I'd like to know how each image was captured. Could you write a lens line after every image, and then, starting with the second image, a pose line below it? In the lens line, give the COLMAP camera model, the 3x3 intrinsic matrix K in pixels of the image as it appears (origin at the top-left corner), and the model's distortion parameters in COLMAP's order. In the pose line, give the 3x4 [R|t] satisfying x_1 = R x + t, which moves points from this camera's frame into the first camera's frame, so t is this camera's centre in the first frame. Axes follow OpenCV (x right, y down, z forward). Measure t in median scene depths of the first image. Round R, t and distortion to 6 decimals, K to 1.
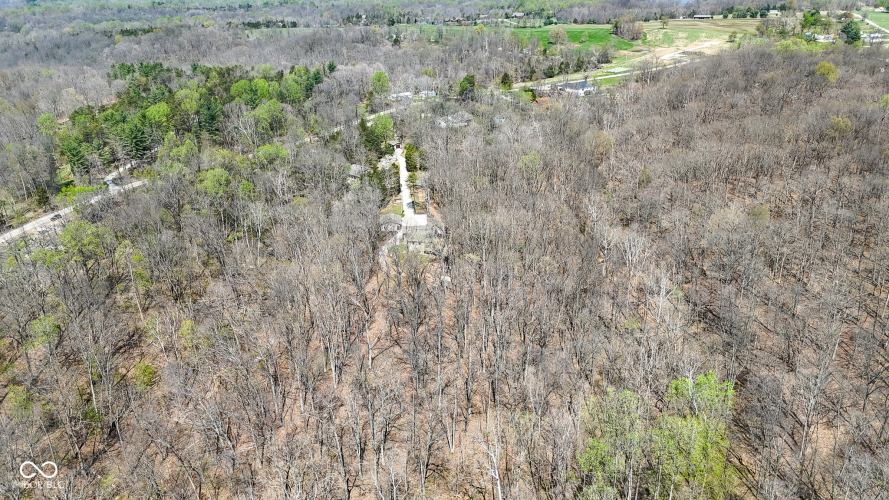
lens RADIAL K [[634.0, 0, 444.4], [0, 634.0, 248.4], [0, 0, 1]] dist [0.036288, -0.024696]
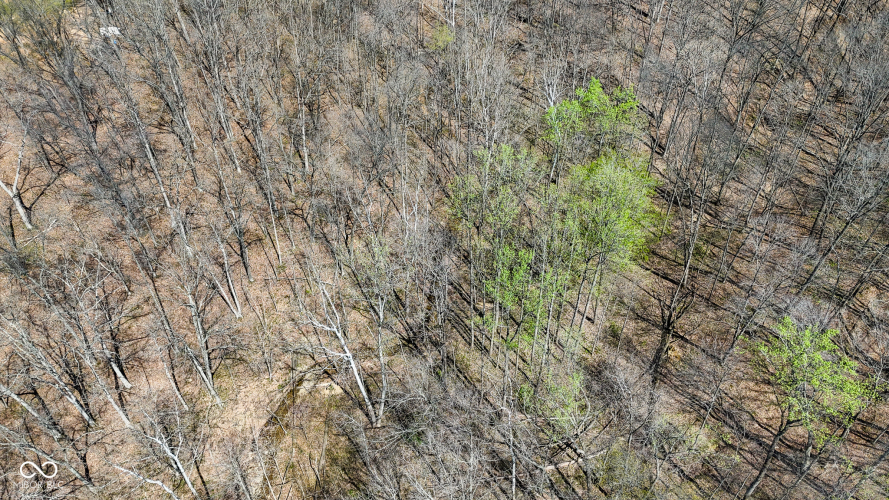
lens RADIAL K [[634.0, 0, 445.4], [0, 634.0, 249.8], [0, 0, 1]] dist [0.036288, -0.024696]
pose [[0.866867, -0.342814, 0.361966, -0.013267], [0.172841, 0.887685, 0.426781, 0.030954], [-0.467618, -0.307400, 0.828757, 0.357723]]
